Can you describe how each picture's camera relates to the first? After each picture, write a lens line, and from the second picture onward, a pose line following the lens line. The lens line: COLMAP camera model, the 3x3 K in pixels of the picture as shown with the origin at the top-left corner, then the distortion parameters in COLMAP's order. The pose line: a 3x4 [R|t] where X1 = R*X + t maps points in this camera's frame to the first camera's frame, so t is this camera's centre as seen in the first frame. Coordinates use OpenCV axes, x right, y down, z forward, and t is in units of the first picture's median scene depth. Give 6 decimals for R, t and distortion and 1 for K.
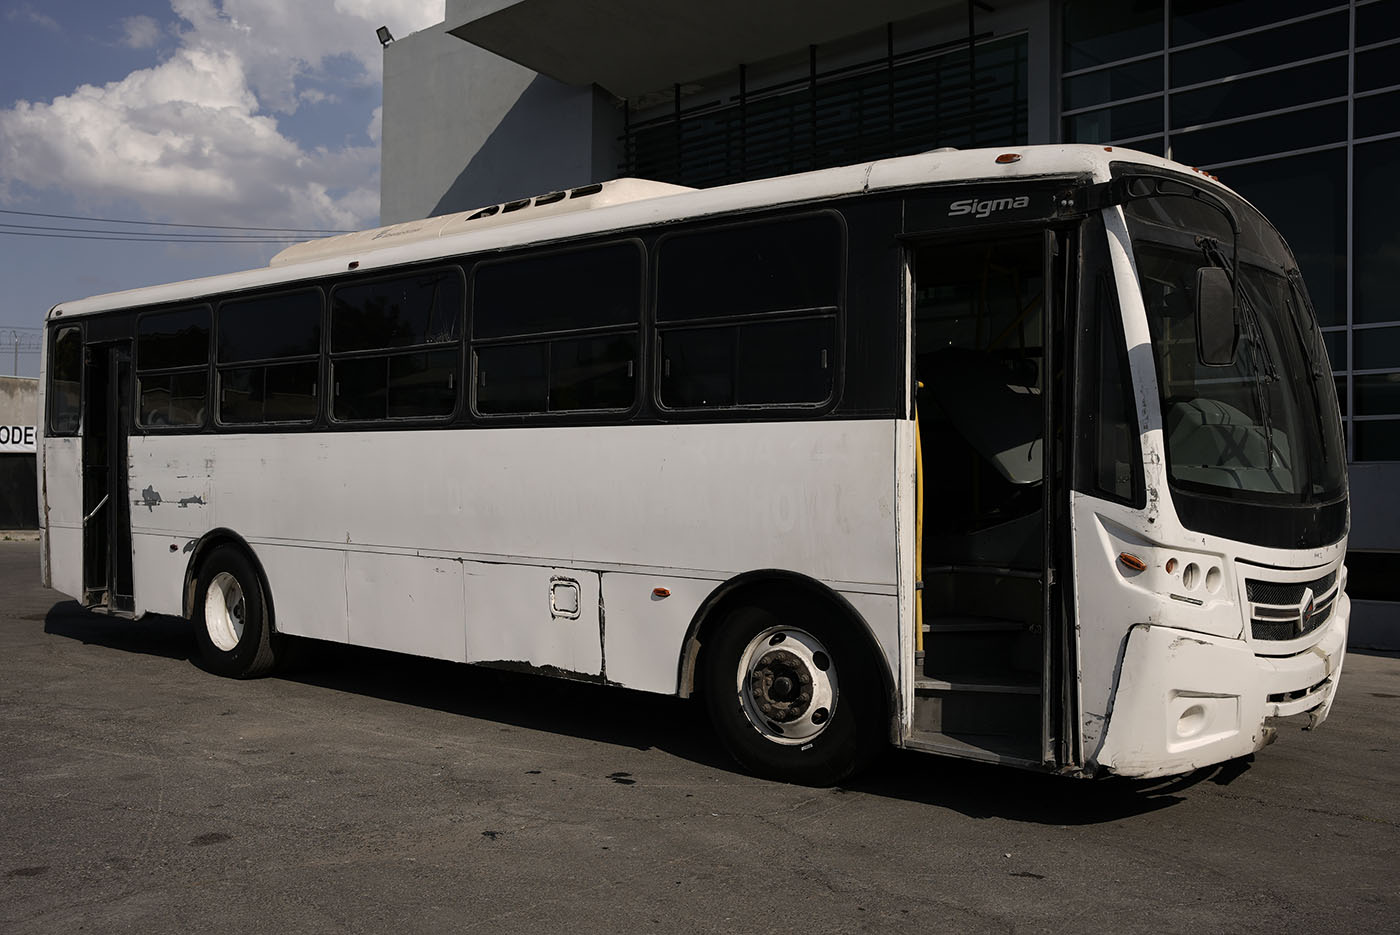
lens RADIAL K [[1376.9, 0, 700.0], [0, 1376.9, 467.5], [0, 0, 1]] dist [-0.088950, 0.265198]
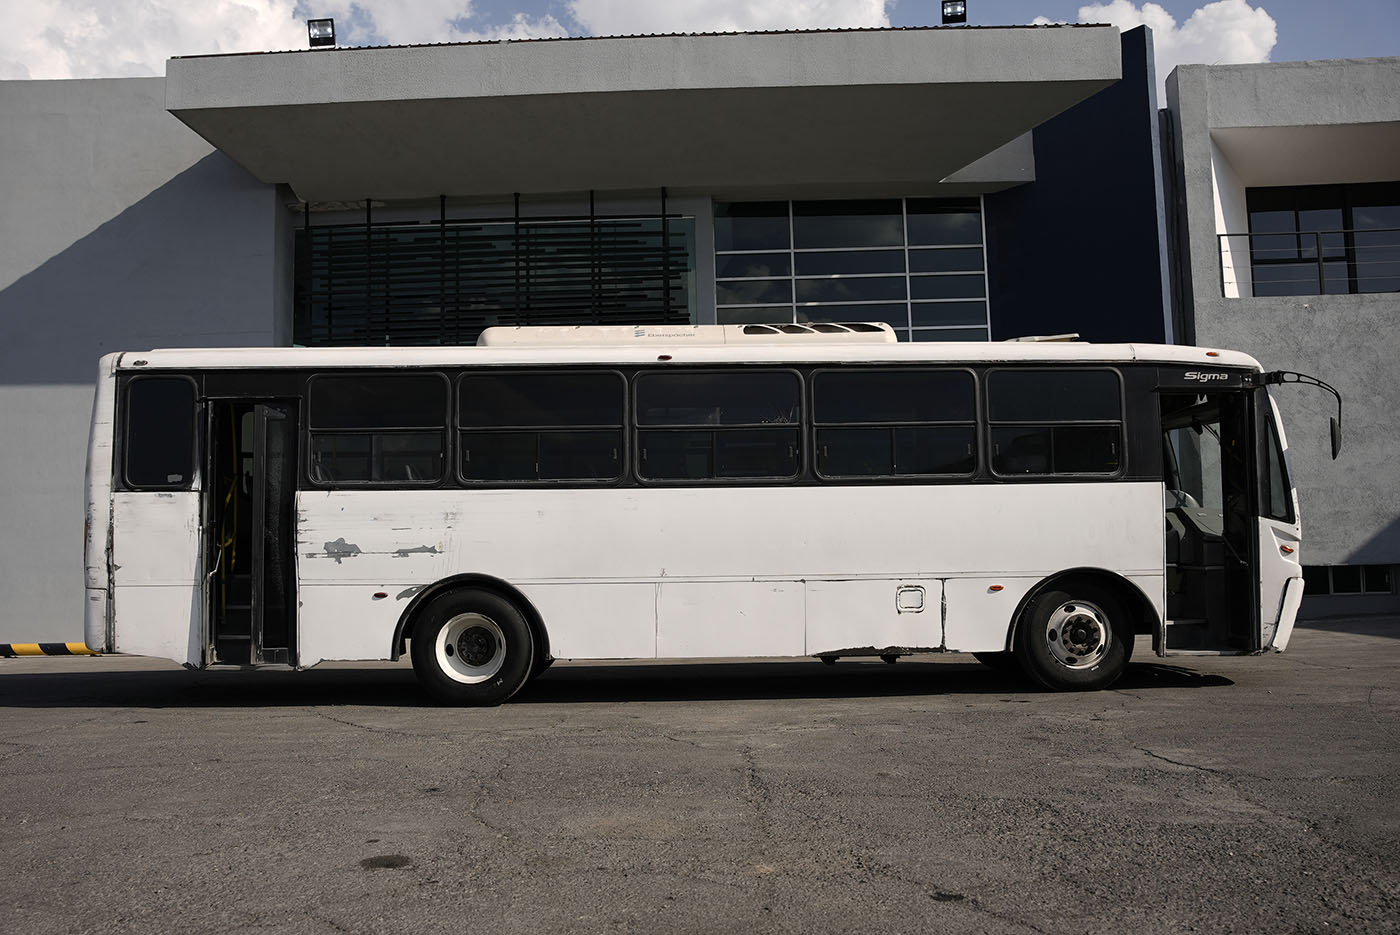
lens RADIAL K [[1273.2, 0, 699.9], [0, 1273.2, 461.3], [0, 0, 1]] dist [-0.132351, 0.220225]
pose [[0.722061, 0.034845, 0.690951, -1.235261], [0.017421, 0.997498, -0.068509, 0.035809], [-0.691610, 0.061505, 0.719648, 0.153197]]
